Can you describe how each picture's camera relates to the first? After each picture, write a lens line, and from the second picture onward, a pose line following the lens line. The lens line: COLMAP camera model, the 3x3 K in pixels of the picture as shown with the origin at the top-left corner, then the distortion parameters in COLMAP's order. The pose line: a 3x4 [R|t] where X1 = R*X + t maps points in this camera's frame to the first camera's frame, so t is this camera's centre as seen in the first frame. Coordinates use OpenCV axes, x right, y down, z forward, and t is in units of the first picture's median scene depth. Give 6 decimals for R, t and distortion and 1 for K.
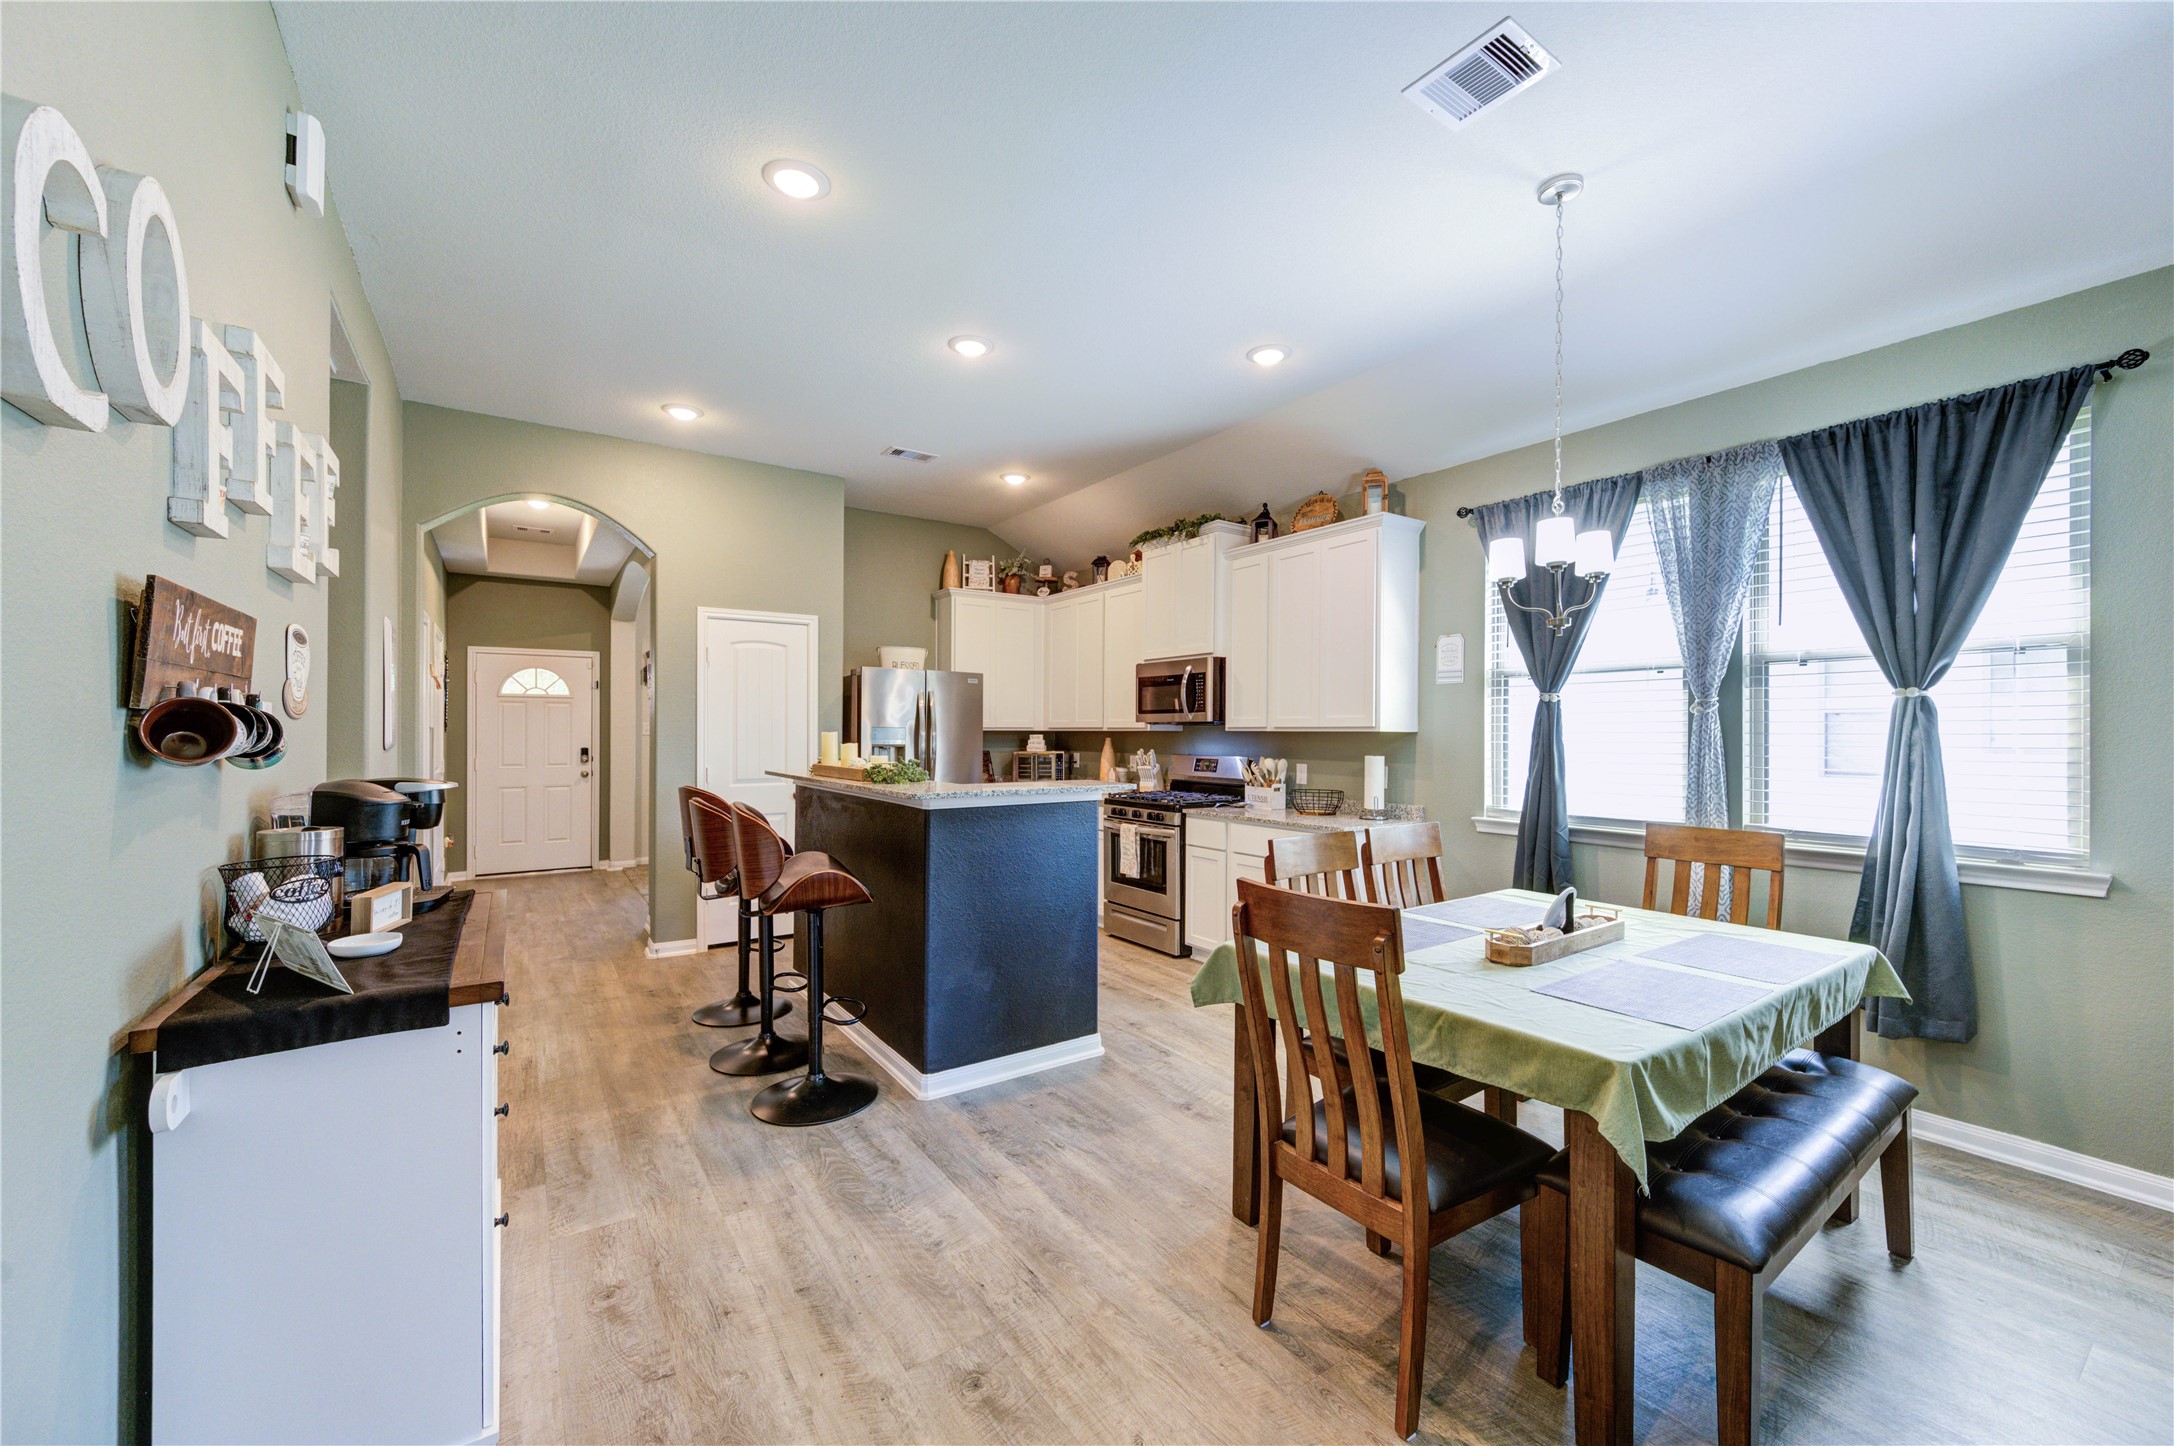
lens RADIAL K [[847.5, 0, 1085.7], [0, 847.5, 730.4], [0, 0, 1]] dist [0.001450, 0.000781]
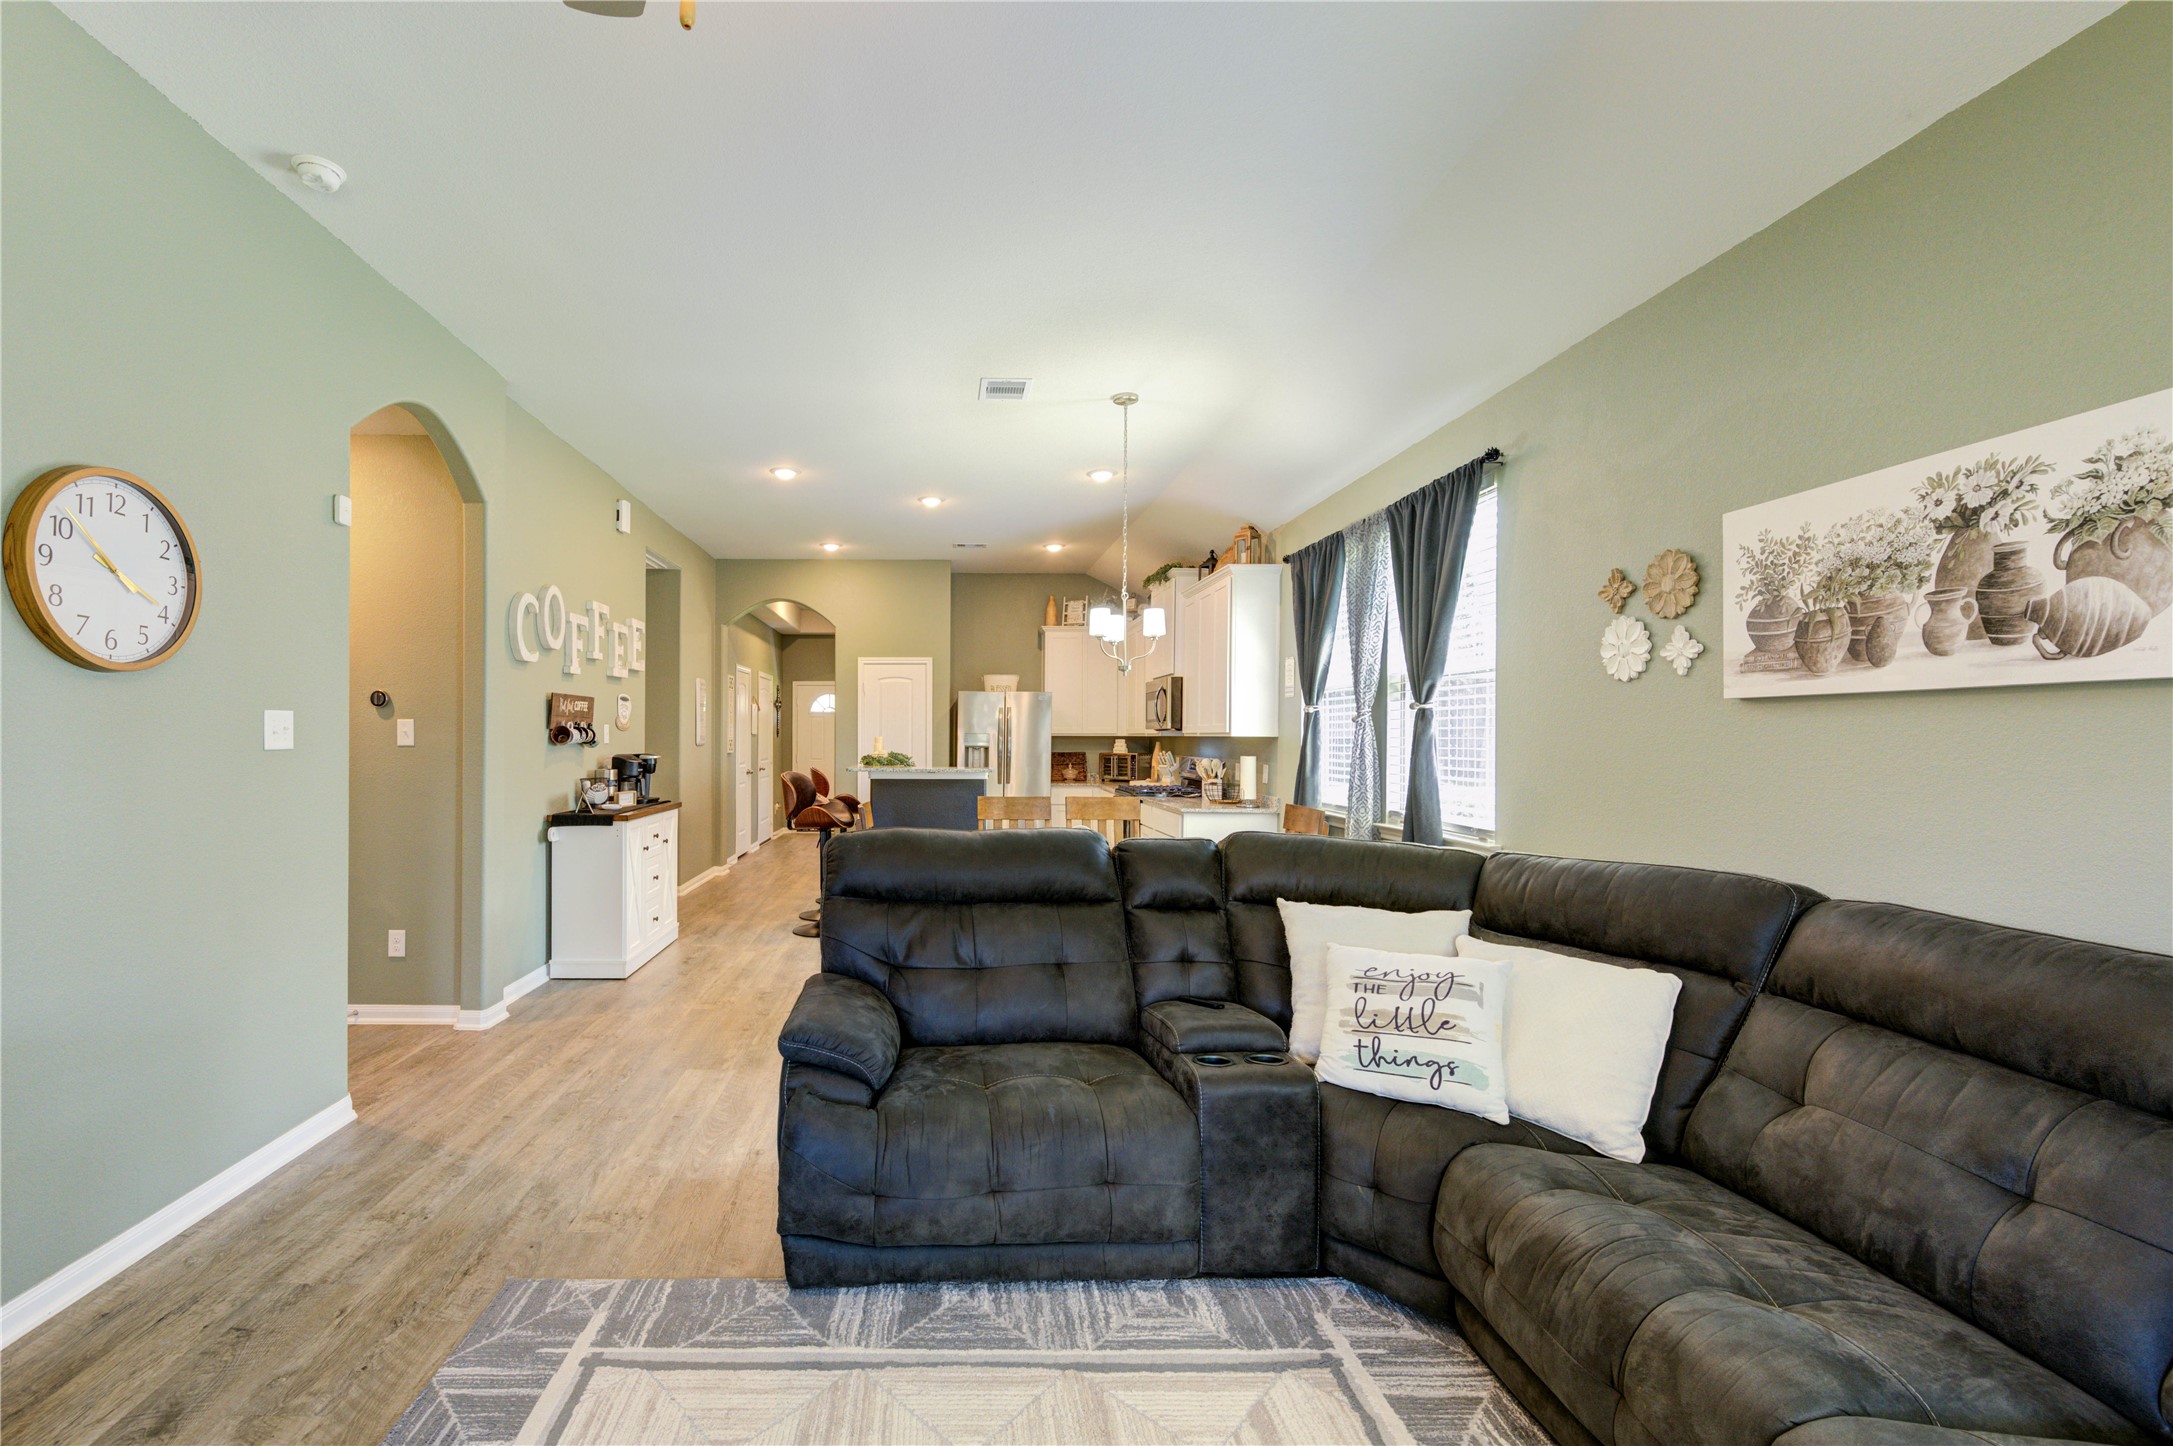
lens RADIAL K [[929.4, 0, 932.0], [0, 929.4, 733.4], [0, 0, 1]] dist [0.002081, 0.000112]
pose [[0.819868, -0.003741, -0.572541, 0.856811], [0.001109, 0.999987, -0.004945, 0.005720], [0.572552, 0.003419, 0.819861, -0.457006]]
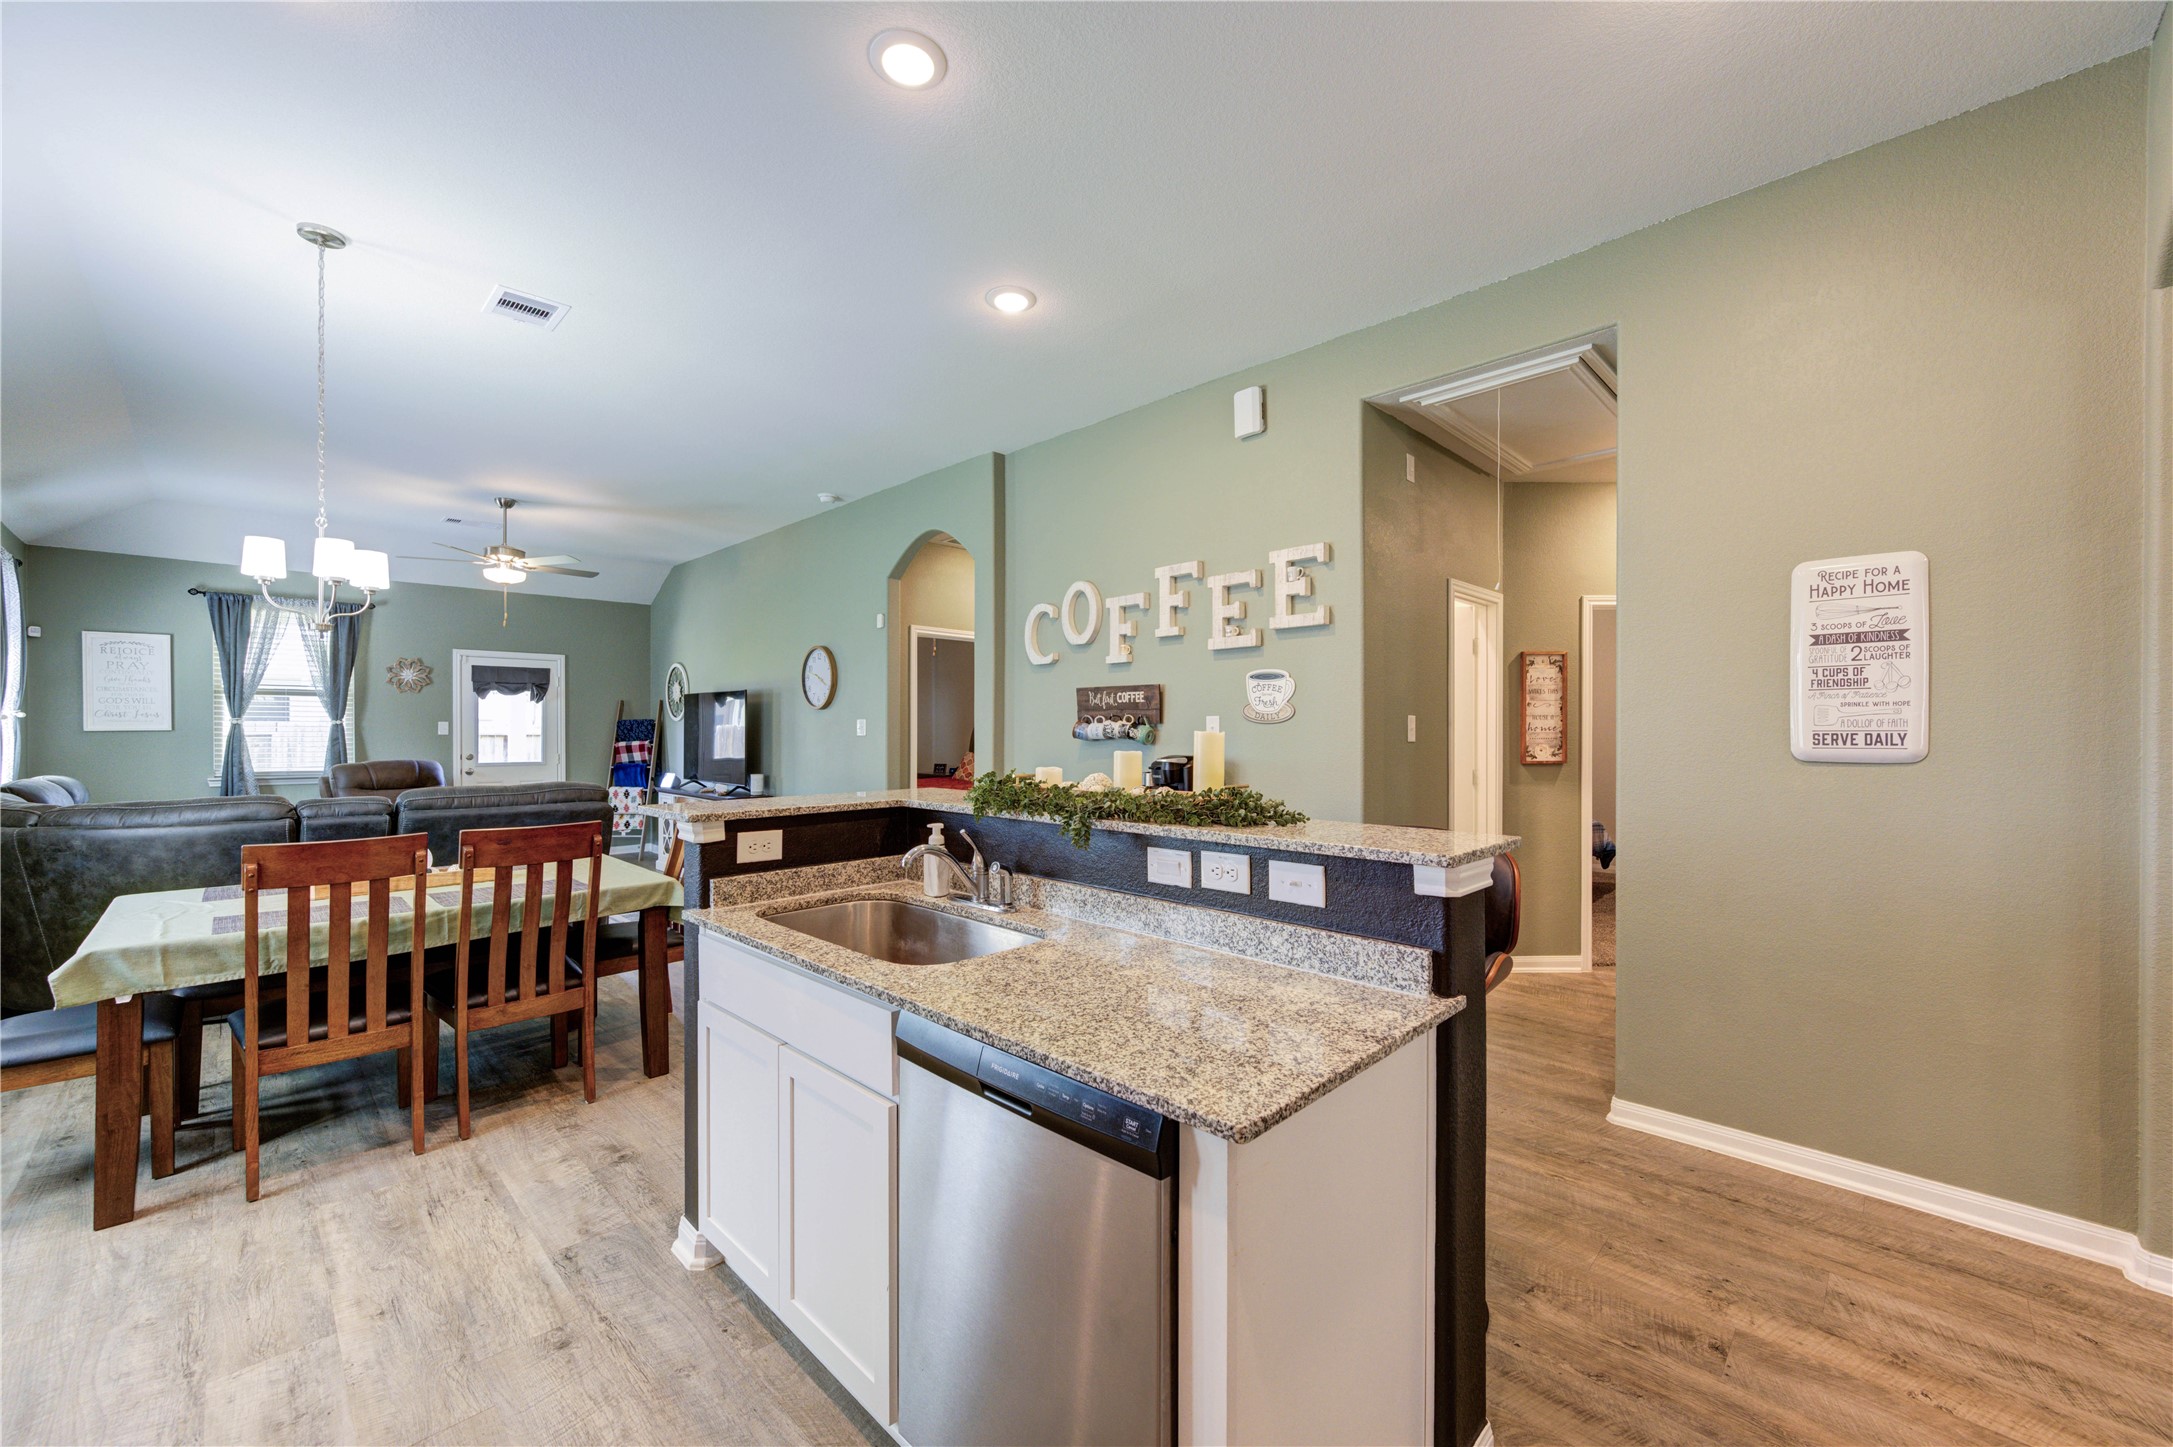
lens RADIAL K [[845.8, 0, 1098.1], [0, 845.8, 729.9], [0, 0, 1]] dist [0.007324, -0.001454]
pose [[-0.980041, -0.005946, -0.198708, -0.144414], [-0.005792, 0.999982, -0.001354, 0.002811], [0.198713, -0.000176, -0.980058, 1.548398]]
